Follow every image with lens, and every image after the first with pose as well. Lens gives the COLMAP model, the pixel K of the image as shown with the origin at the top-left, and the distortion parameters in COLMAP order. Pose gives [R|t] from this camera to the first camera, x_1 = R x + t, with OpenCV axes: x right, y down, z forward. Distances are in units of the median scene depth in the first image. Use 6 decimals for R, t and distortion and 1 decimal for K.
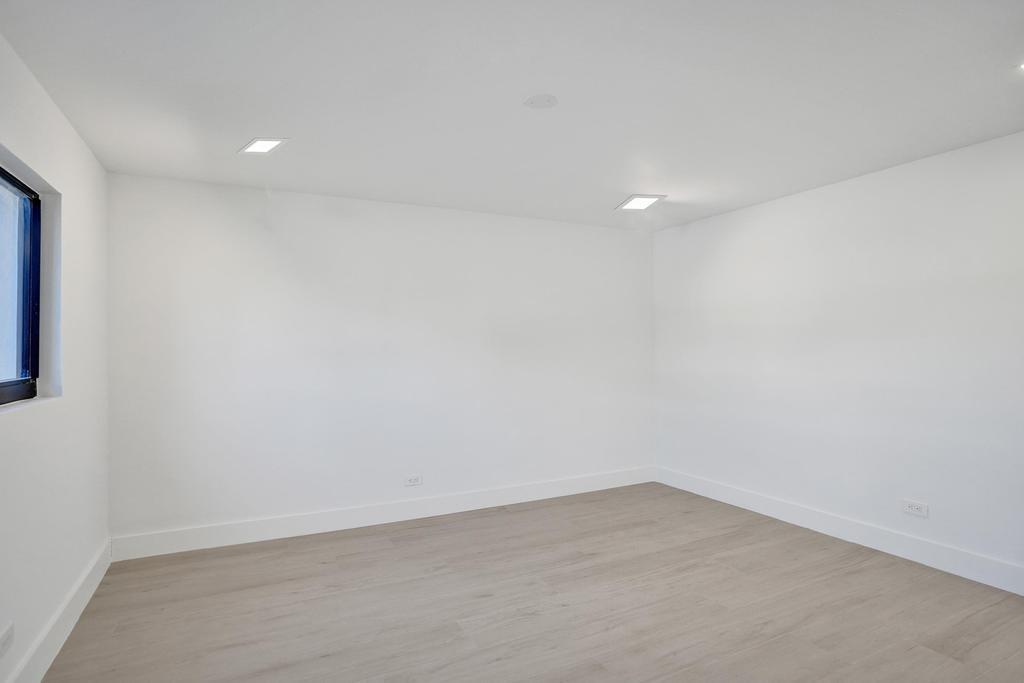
lens RADIAL K [[550.5, 0, 517.0], [0, 550.5, 333.2], [0, 0, 1]] dist [-0.033993, 0.001635]
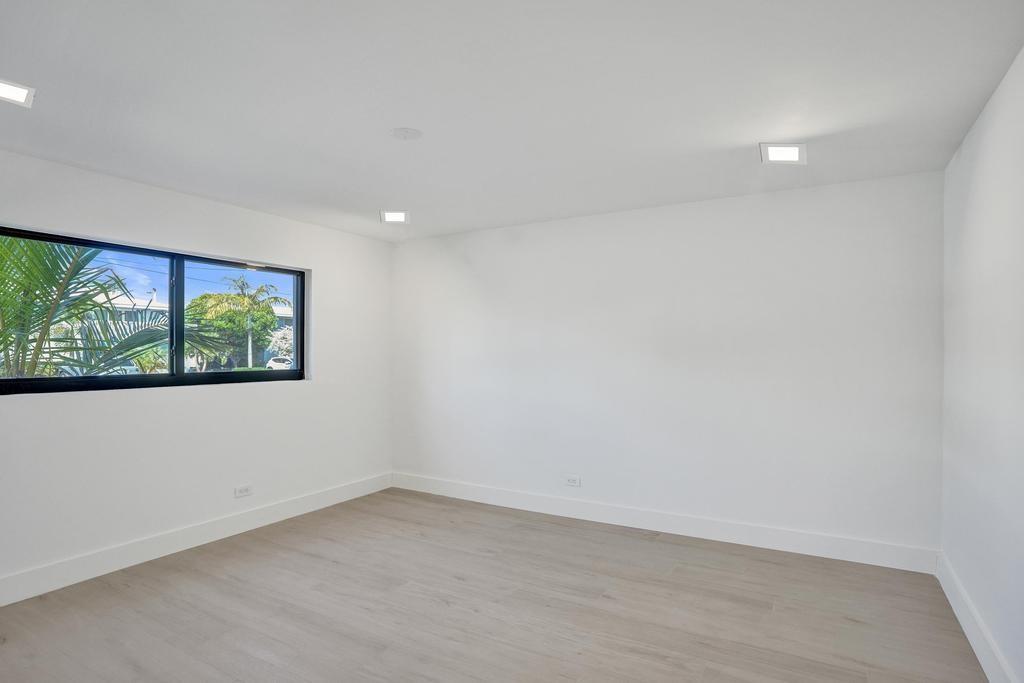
lens RADIAL K [[568.2, 0, 524.3], [0, 568.2, 344.6], [0, 0, 1]] dist [-0.010864, 0.000697]
pose [[0.528325, -0.002458, -0.849039, 0.852549], [0.016101, 0.999845, 0.007125, -0.003242], [0.848890, -0.017435, 0.528282, 0.432962]]
